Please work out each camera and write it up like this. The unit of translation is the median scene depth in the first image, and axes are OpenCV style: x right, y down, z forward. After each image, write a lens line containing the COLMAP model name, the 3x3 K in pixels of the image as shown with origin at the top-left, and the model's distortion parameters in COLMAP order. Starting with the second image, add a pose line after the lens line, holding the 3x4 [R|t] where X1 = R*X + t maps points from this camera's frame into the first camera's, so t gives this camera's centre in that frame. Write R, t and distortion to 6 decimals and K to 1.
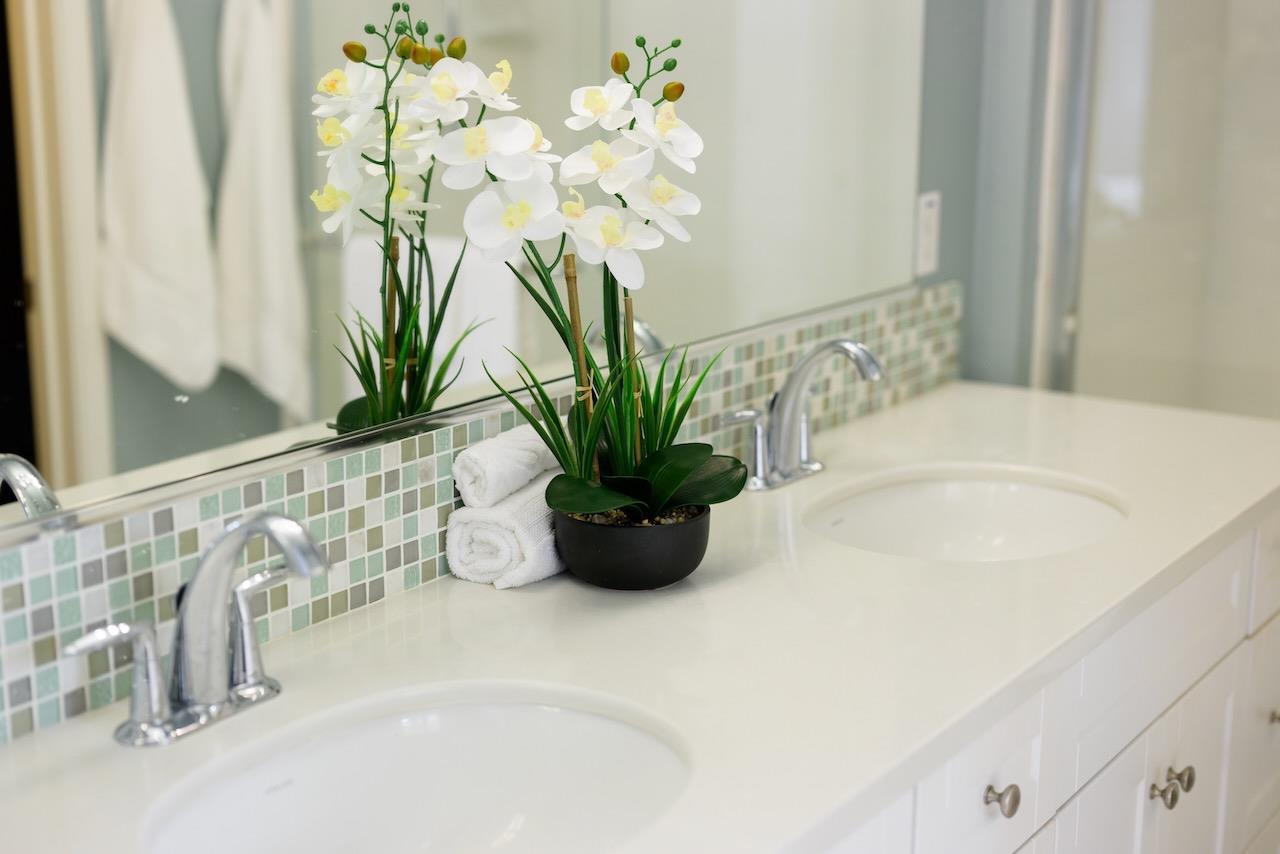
lens RADIAL K [[1870.7, 0, 645.8], [0, 1870.7, 445.2], [0, 0, 1]] dist [-0.001006, 0.058791]
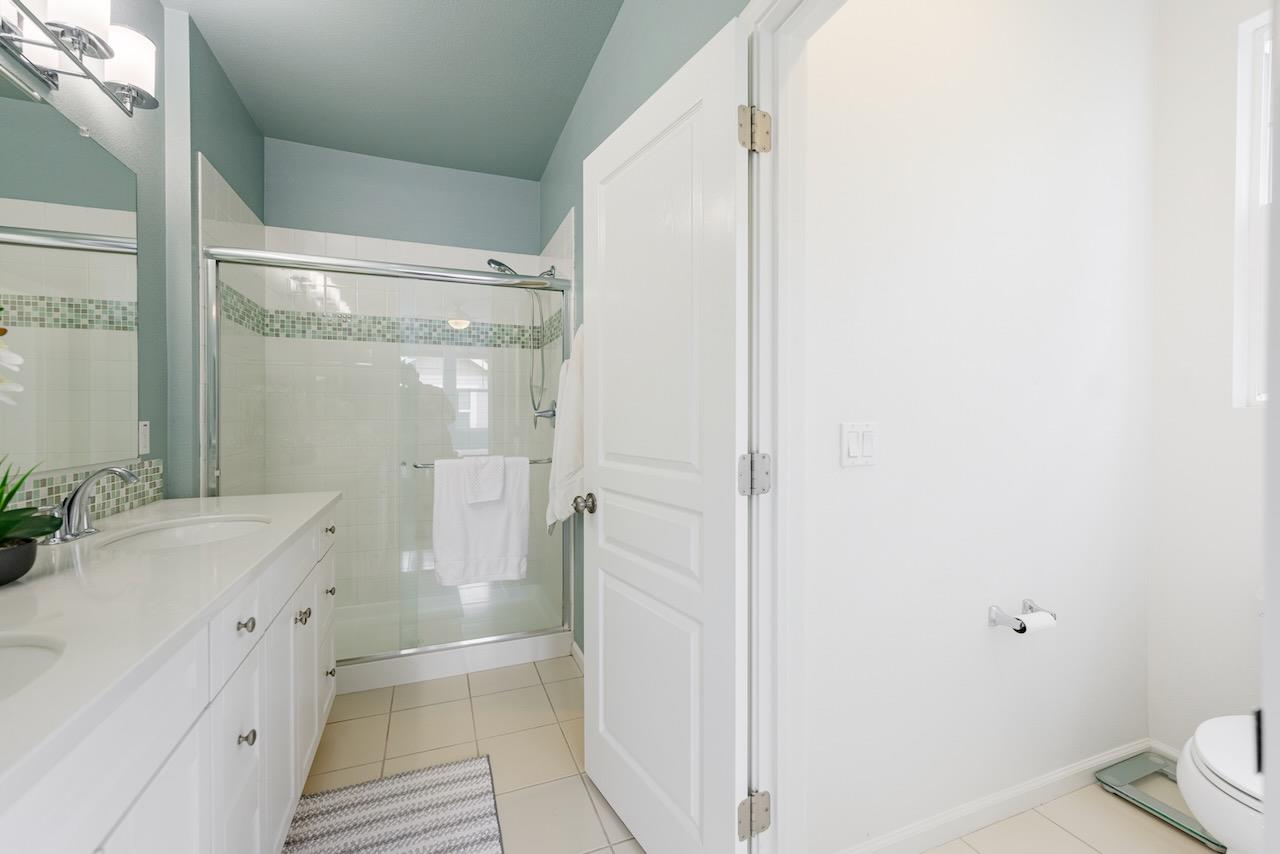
lens RADIAL K [[508.5, 0, 638.5], [0, 508.5, 417.9], [0, 0, 1]] dist [0.003922, -0.000008]
pose [[0.564382, -0.011242, 0.825437, -0.051754], [0.189045, 0.975096, -0.115976, 0.092133], [-0.803576, 0.221500, 0.552452, 0.173758]]
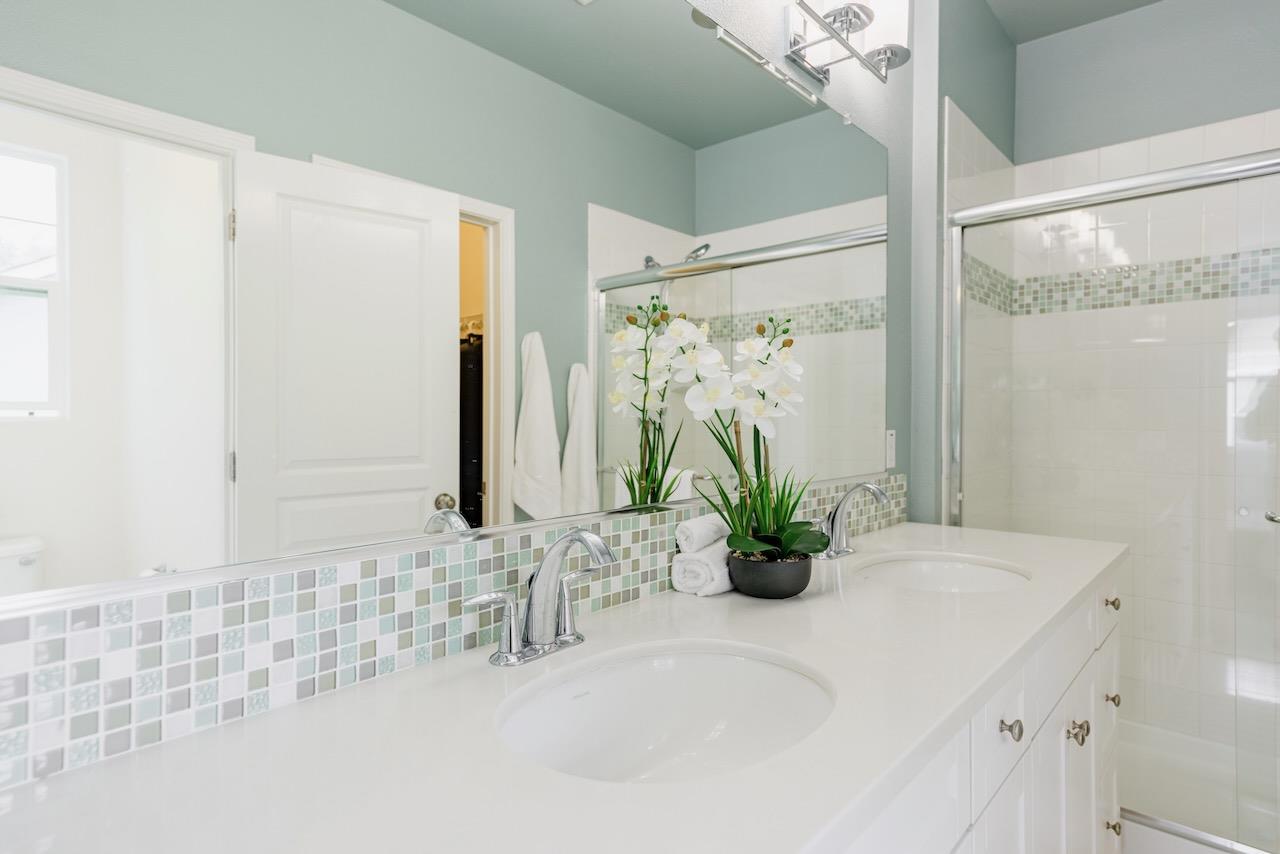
lens RADIAL K [[722.9, 0, 639.4], [0, 722.9, 420.8], [0, 0, 1]] dist [0.042922, -0.018858]
pose [[0.992738, -0.004242, -0.120225, -0.050416], [-0.022488, 0.975218, -0.220100, 0.066784], [0.118179, 0.221205, 0.968040, 0.248704]]
